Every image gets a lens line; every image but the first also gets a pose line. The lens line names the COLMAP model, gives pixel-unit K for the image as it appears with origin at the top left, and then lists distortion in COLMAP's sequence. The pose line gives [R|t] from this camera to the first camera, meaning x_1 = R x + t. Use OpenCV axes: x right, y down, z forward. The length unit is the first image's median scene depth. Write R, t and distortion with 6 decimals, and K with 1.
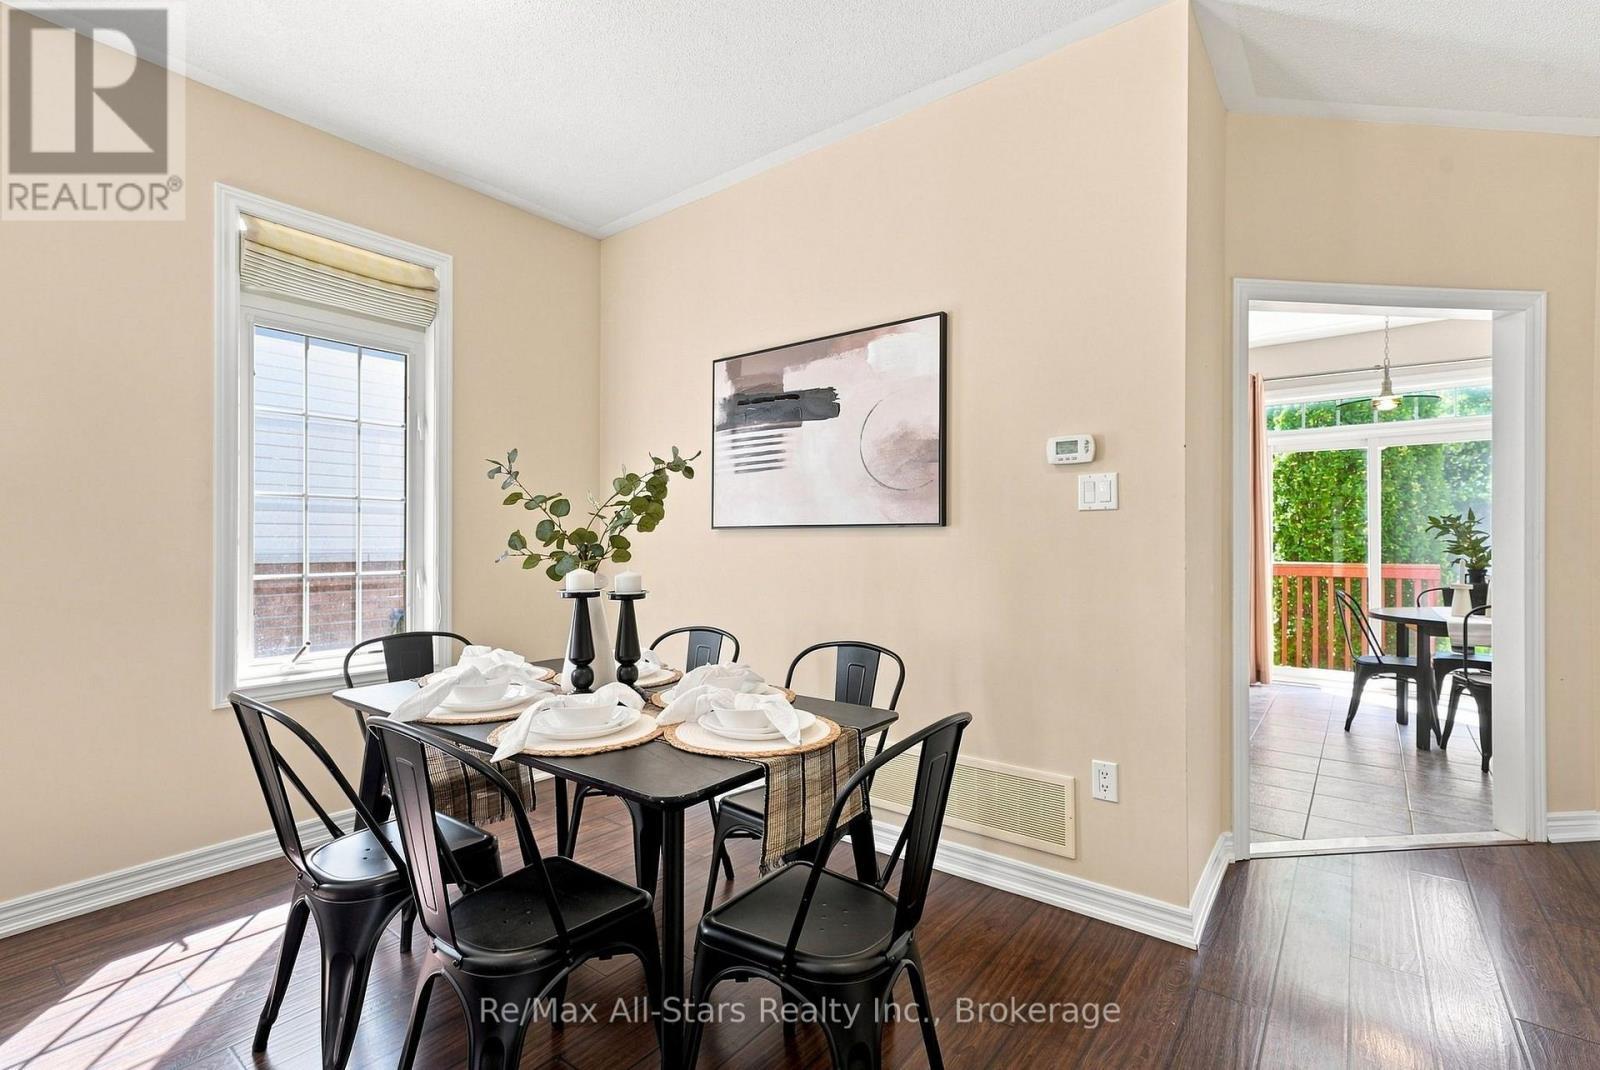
lens RADIAL K [[696.5, 0, 810.4], [0, 696.5, 529.4], [0, 0, 1]] dist [0.007085, 0.000098]
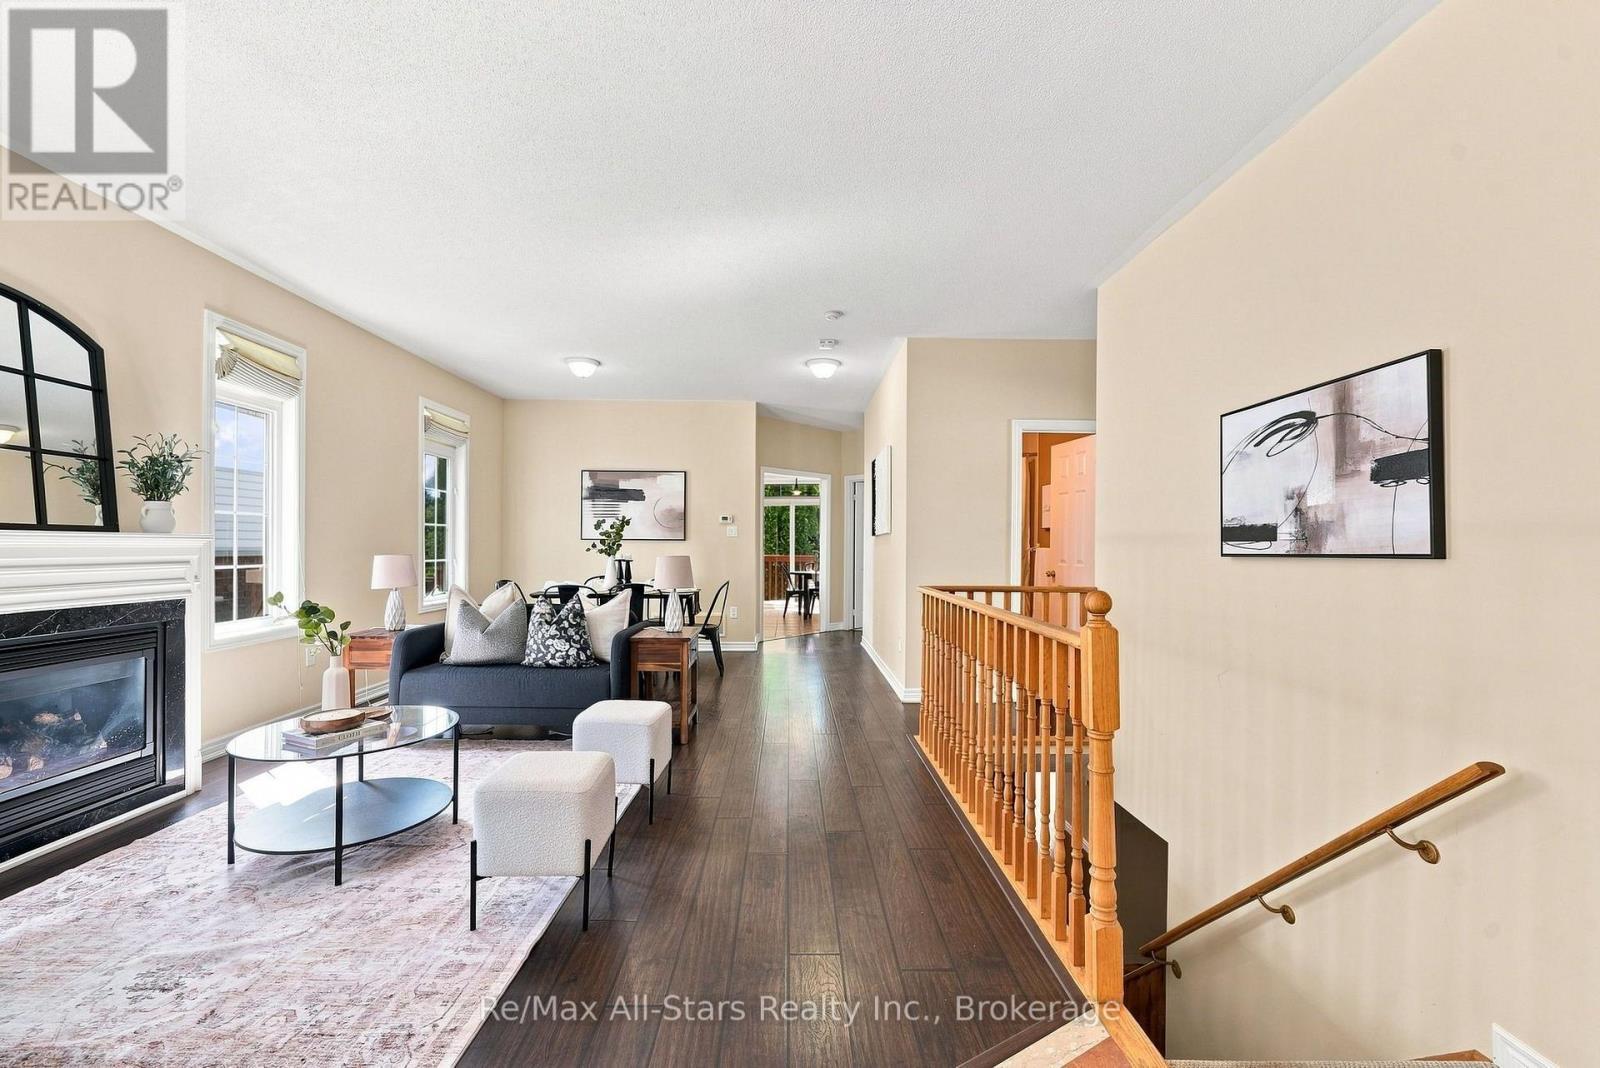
lens RADIAL K [[696.5, 0, 799.0], [0, 696.5, 541.1], [0, 0, 1]] dist [0.007085, 0.000098]
pose [[0.771677, 0.004185, 0.636001, -1.104303], [-0.013255, 0.999867, 0.009503, -0.030115], [-0.635877, -0.015764, 0.771629, -1.361201]]
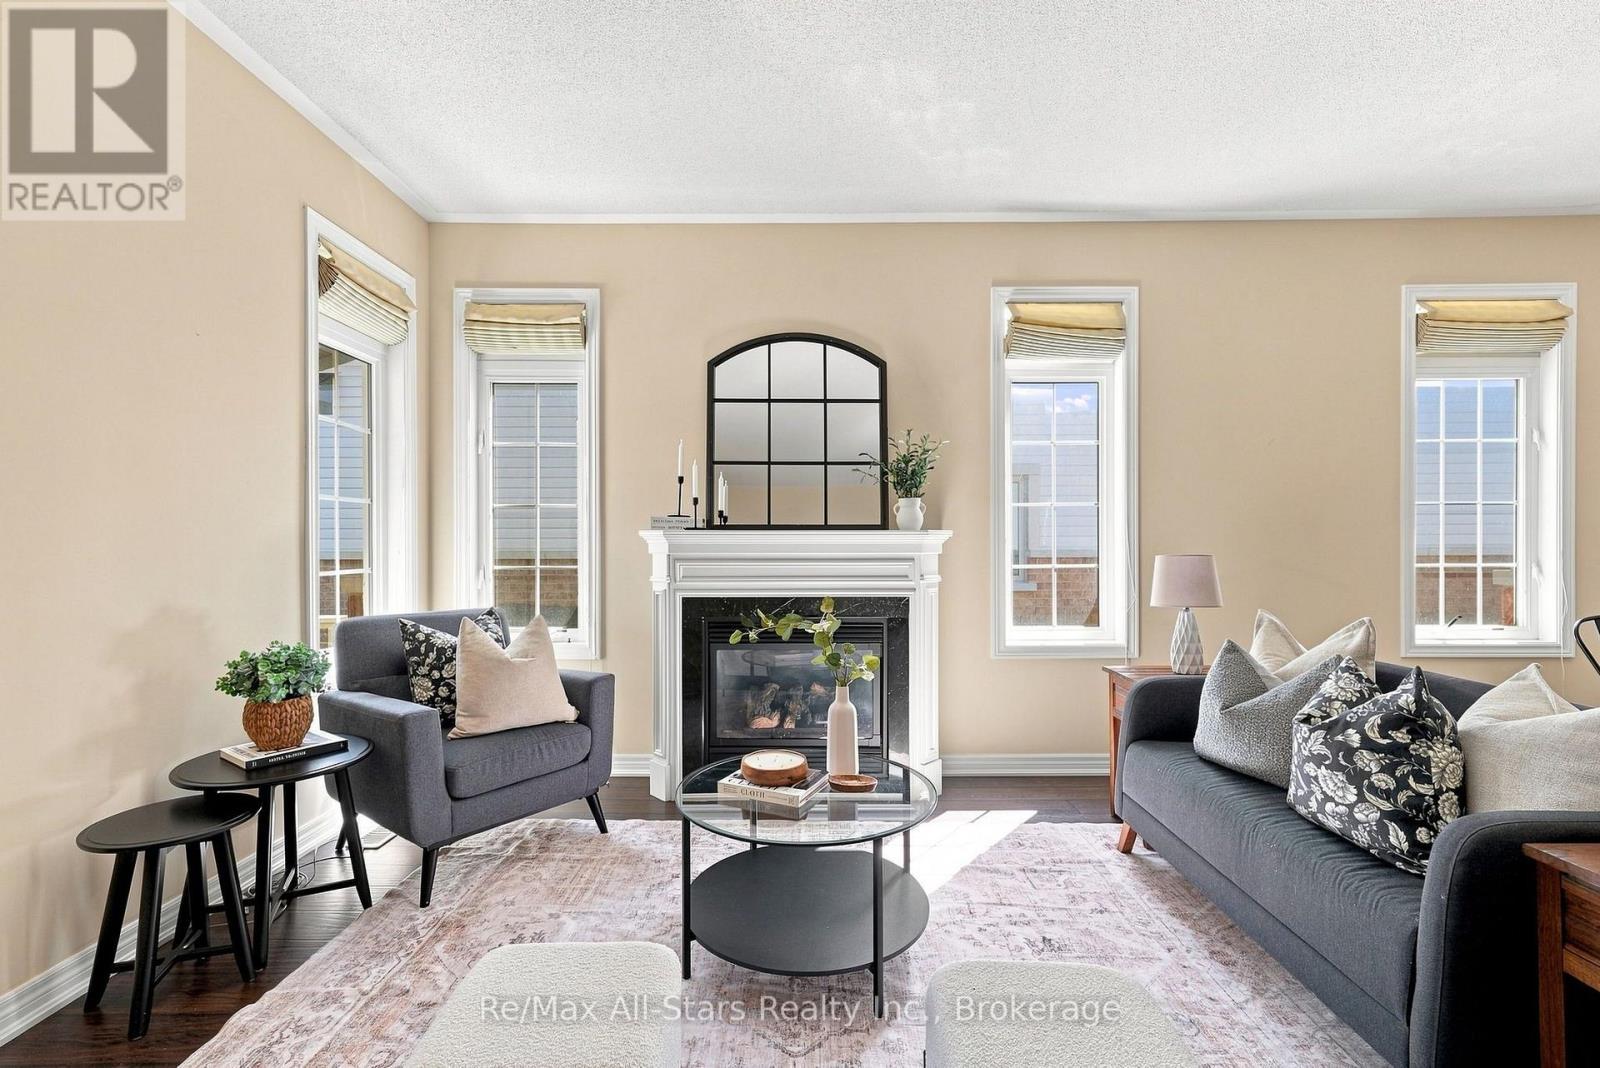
lens RADIAL K [[696.5, 0, 803.1], [0, 696.5, 542.5], [0, 0, 1]] dist [0.007085, 0.000098]
pose [[0.624476, -0.000975, -0.781043, -0.404305], [0.021627, 0.999637, 0.016043, -0.020210], [0.780744, -0.026910, 0.624271, -0.673822]]
